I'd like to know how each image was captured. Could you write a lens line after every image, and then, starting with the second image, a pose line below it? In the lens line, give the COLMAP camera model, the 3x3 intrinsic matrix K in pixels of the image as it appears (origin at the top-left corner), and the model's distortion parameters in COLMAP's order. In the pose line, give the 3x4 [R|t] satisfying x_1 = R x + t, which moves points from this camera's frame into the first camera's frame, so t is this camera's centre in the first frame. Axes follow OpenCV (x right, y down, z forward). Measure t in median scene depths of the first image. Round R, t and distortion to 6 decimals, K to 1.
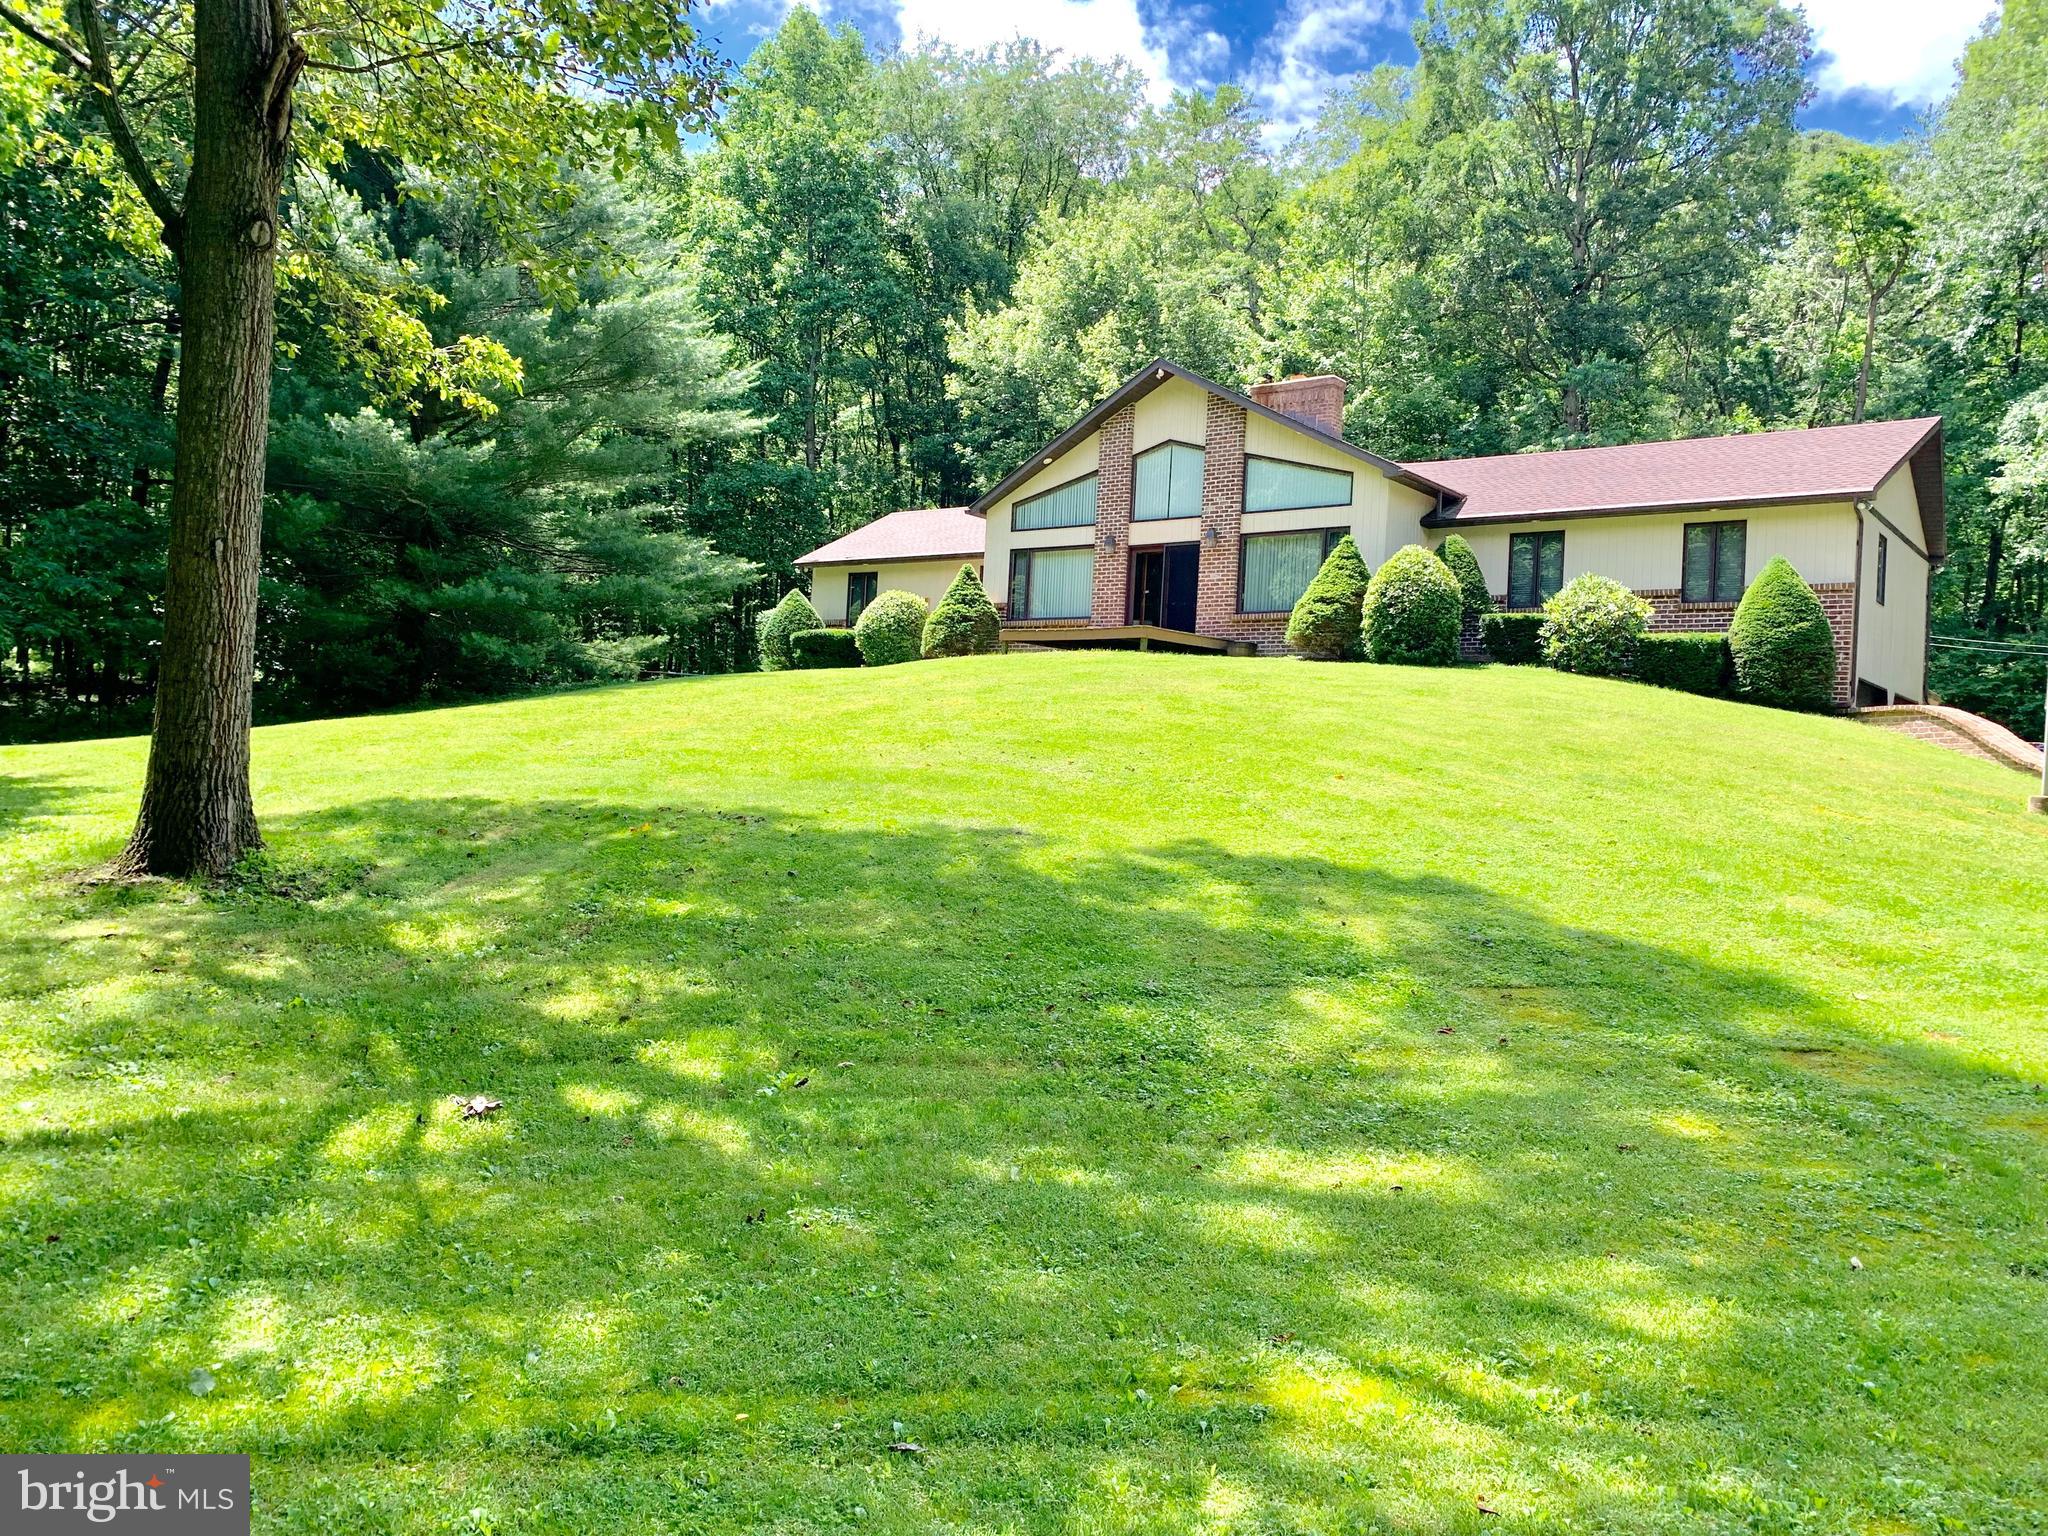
lens RADIAL K [[1550.3, 0, 1028.1], [0, 1550.3, 765.2], [0, 0, 1]] dist [0.039711, -0.052179]
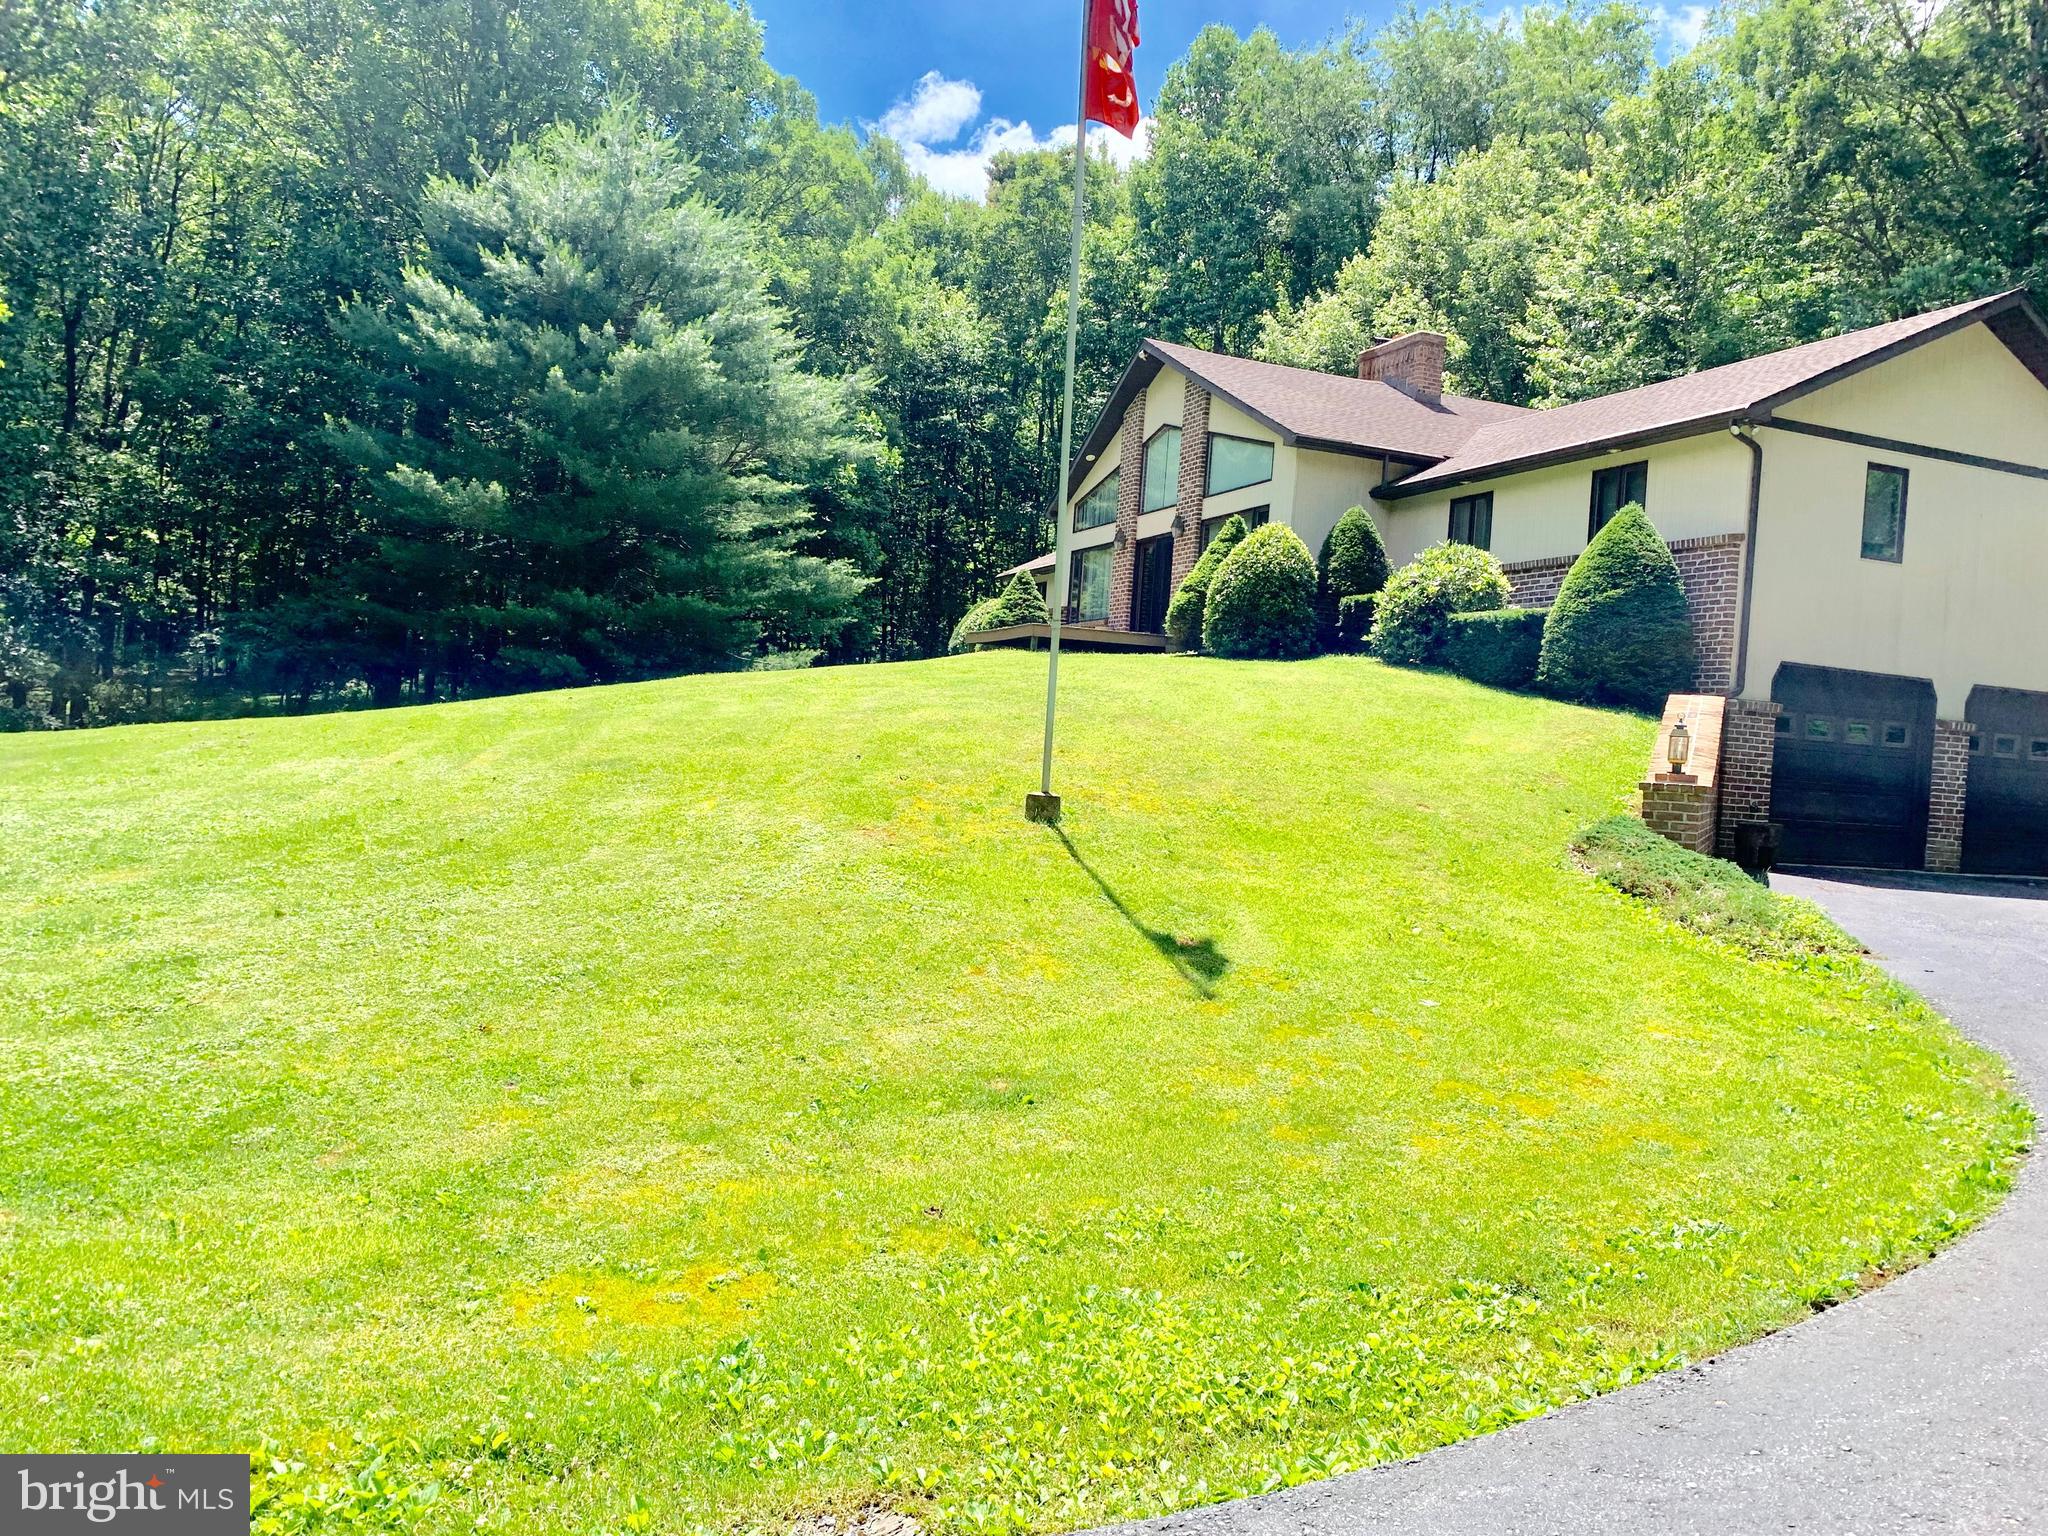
lens RADIAL K [[1550.3, 0, 1020.9], [0, 1550.3, 782.2], [0, 0, 1]] dist [0.039711, -0.052179]
pose [[0.864406, 0.018555, -0.502451, 0.519748], [-0.021329, 0.999772, 0.000227, 0.006992], [0.502341, 0.010520, 0.864606, 0.164059]]
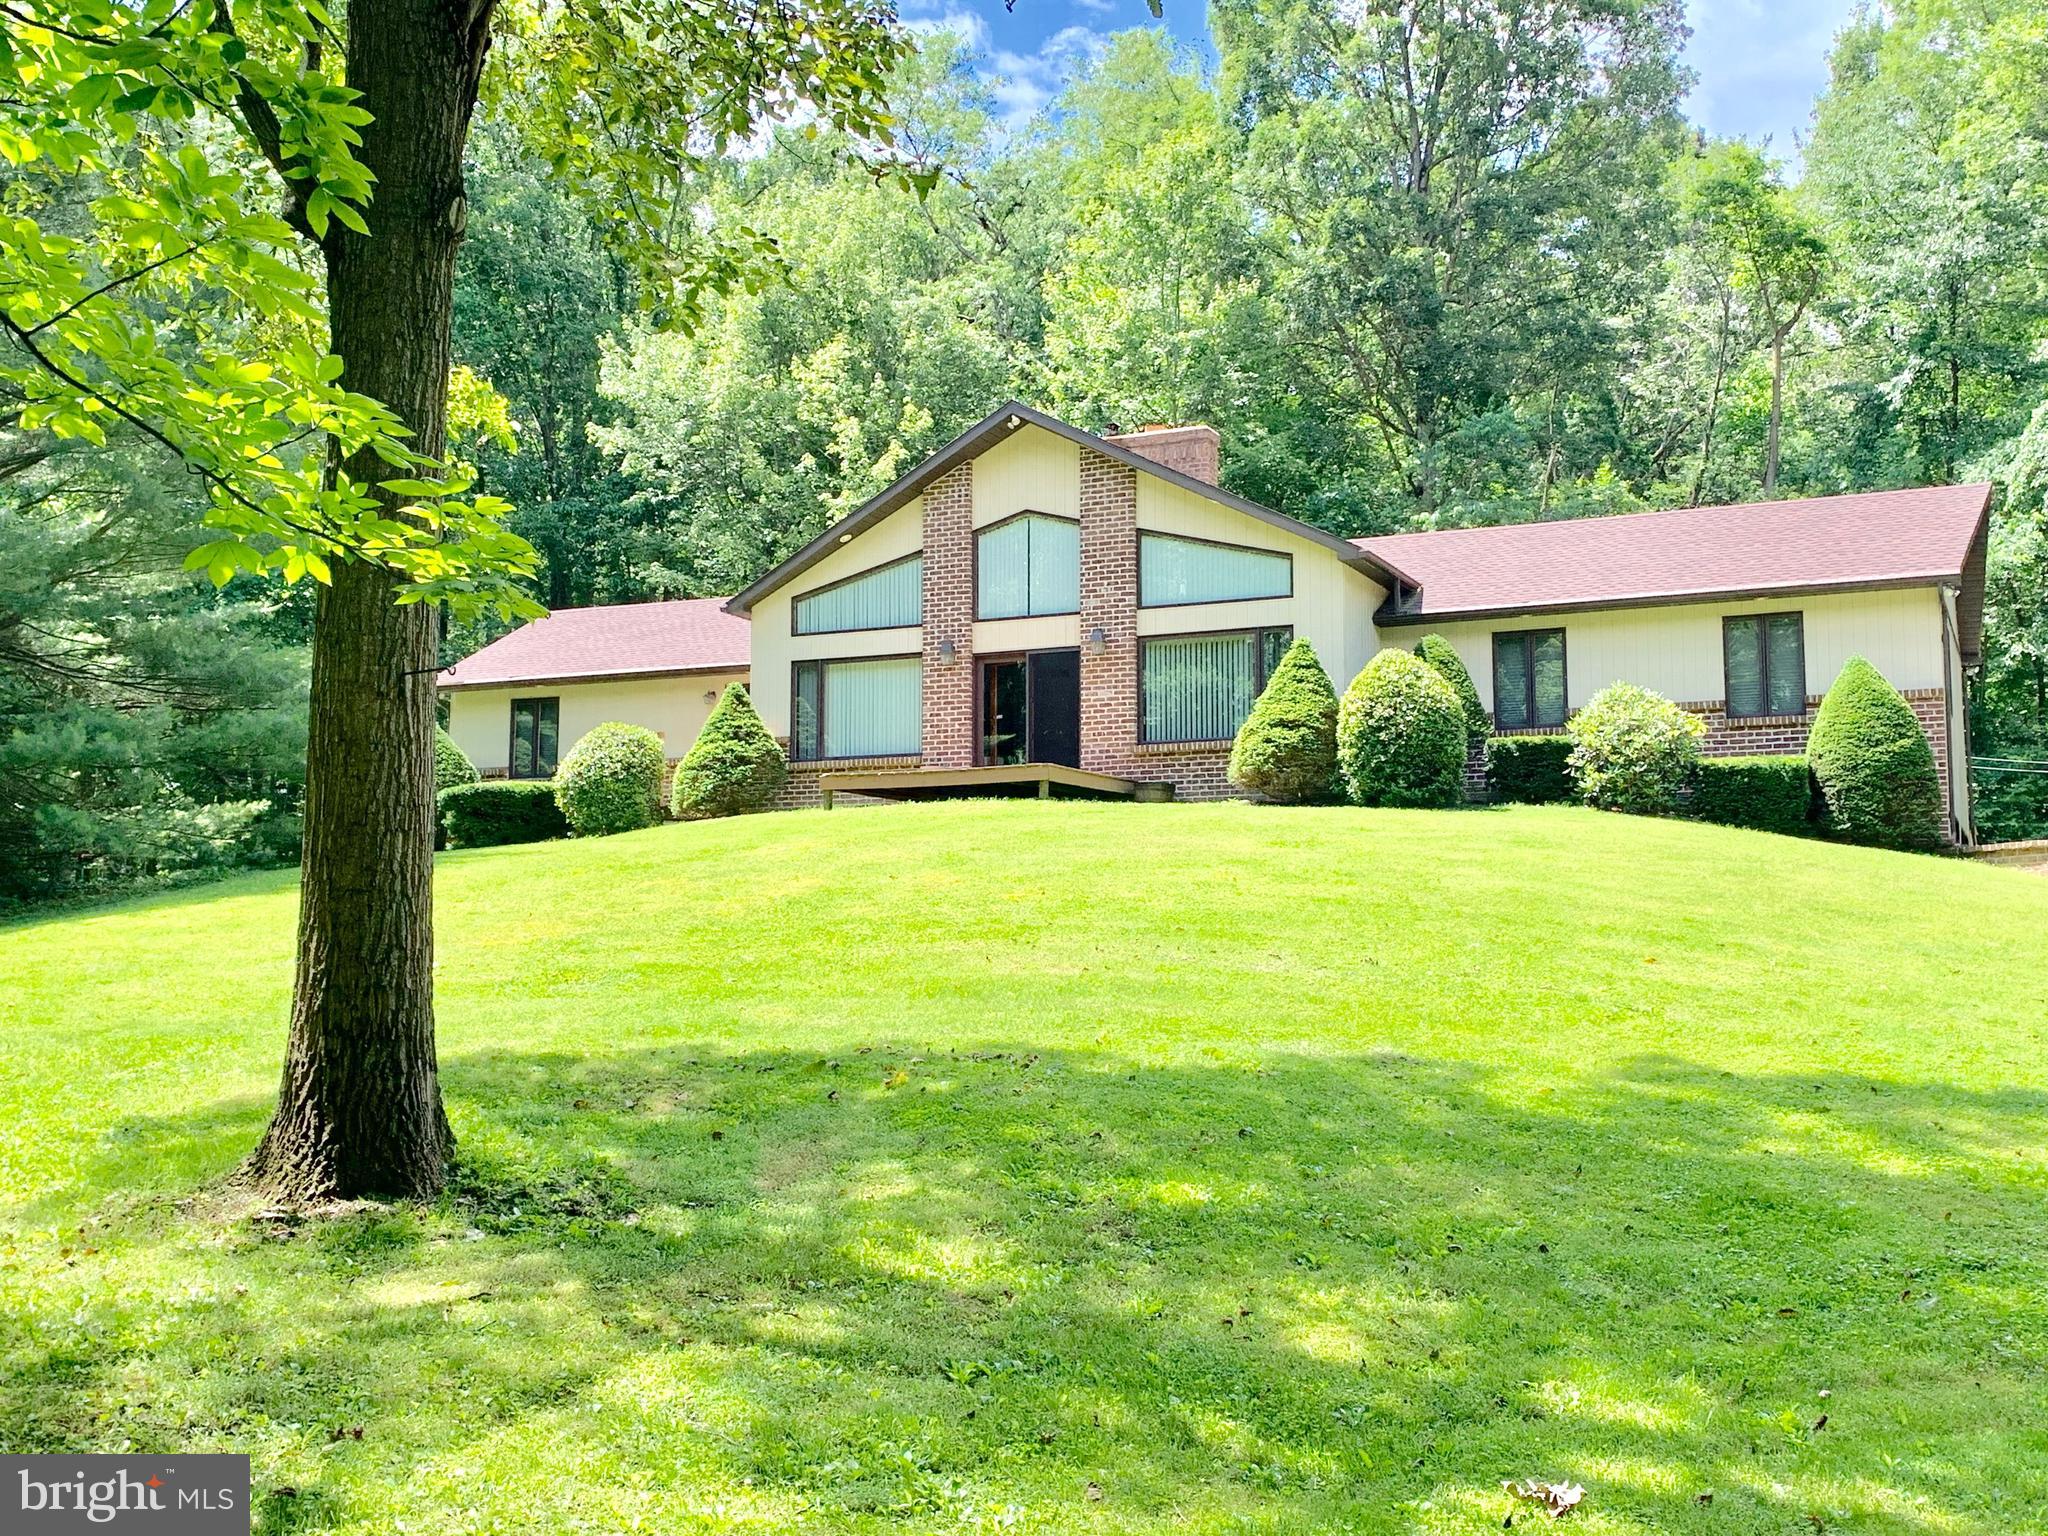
lens RADIAL K [[2186.9, 0, 1023.7], [0, 2186.9, 769.6], [0, 0, 1]] dist [0.028993, 0.000000]
pose [[0.974269, -0.026920, 0.223773, -0.151371], [0.046139, 0.995637, -0.081105, -0.005603], [-0.220614, 0.089343, 0.971261, 0.018214]]
